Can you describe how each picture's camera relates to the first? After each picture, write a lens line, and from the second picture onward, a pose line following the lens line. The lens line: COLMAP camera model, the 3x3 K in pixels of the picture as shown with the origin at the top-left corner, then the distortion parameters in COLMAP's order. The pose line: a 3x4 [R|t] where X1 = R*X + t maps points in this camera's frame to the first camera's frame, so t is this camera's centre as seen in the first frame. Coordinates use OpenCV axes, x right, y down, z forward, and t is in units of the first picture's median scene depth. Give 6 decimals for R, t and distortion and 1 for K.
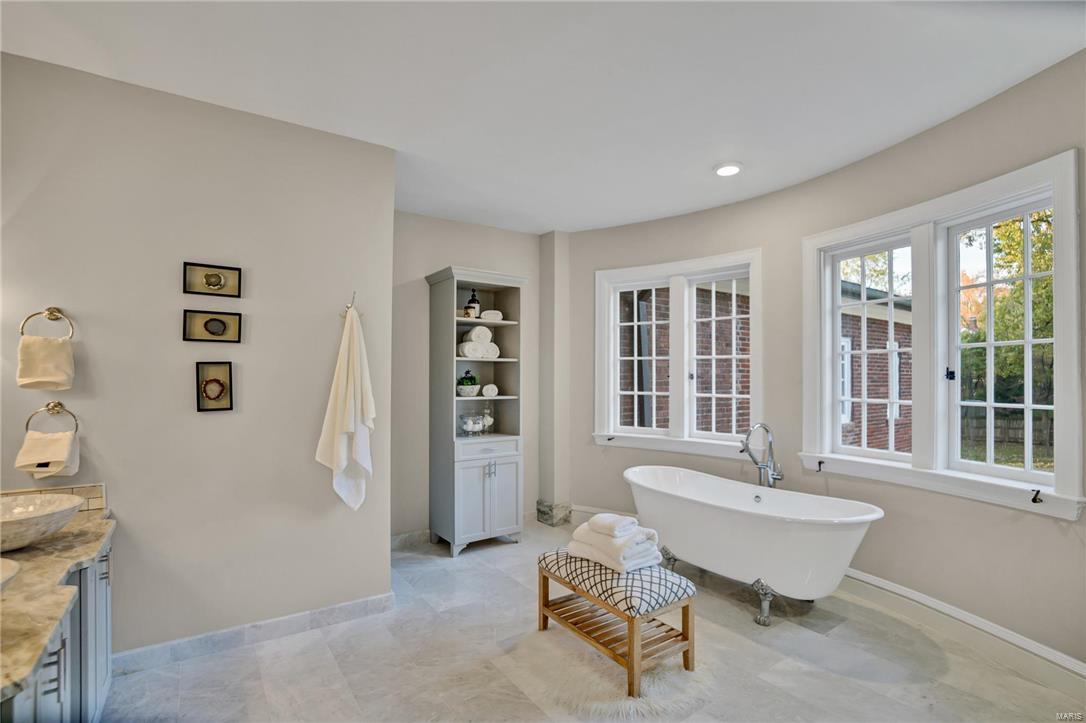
lens RADIAL K [[497.9, 0, 543.0], [0, 497.9, 361.5], [0, 0, 1]] dist [-0.002537, 0.000481]
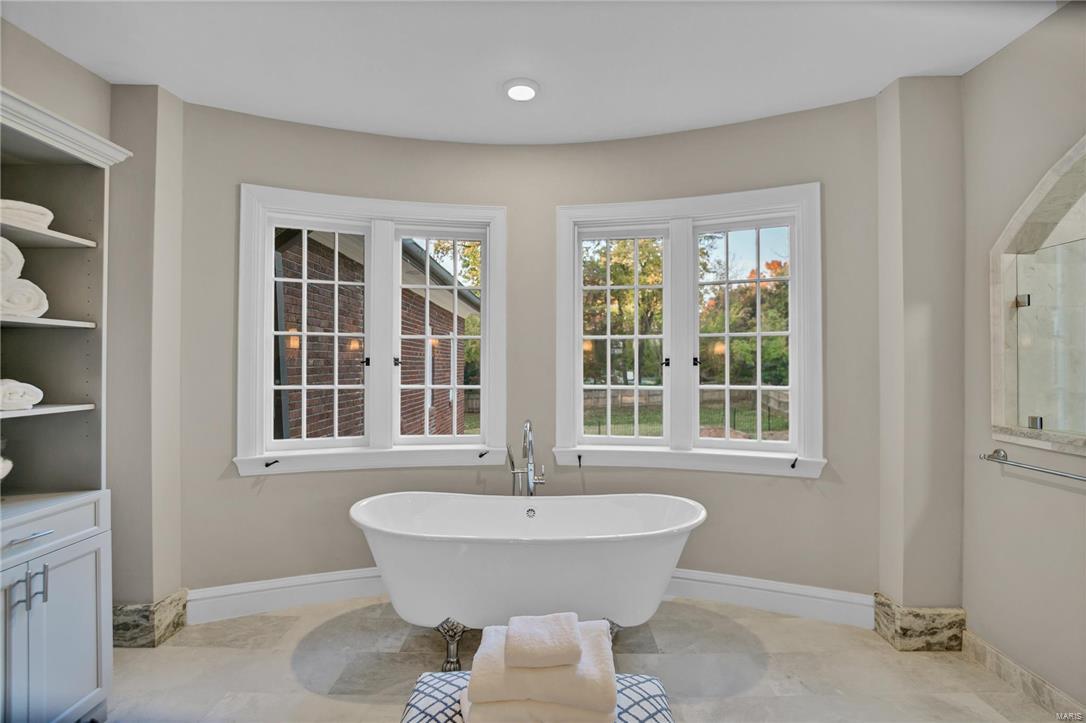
lens RADIAL K [[497.9, 0, 543.0], [0, 497.9, 361.5], [0, 0, 1]] dist [-0.002537, 0.000481]
pose [[0.600360, 0.005079, 0.799714, -0.172920], [-0.024366, 0.999632, 0.011943, 0.014940], [-0.799359, -0.026656, 0.600262, 0.406546]]
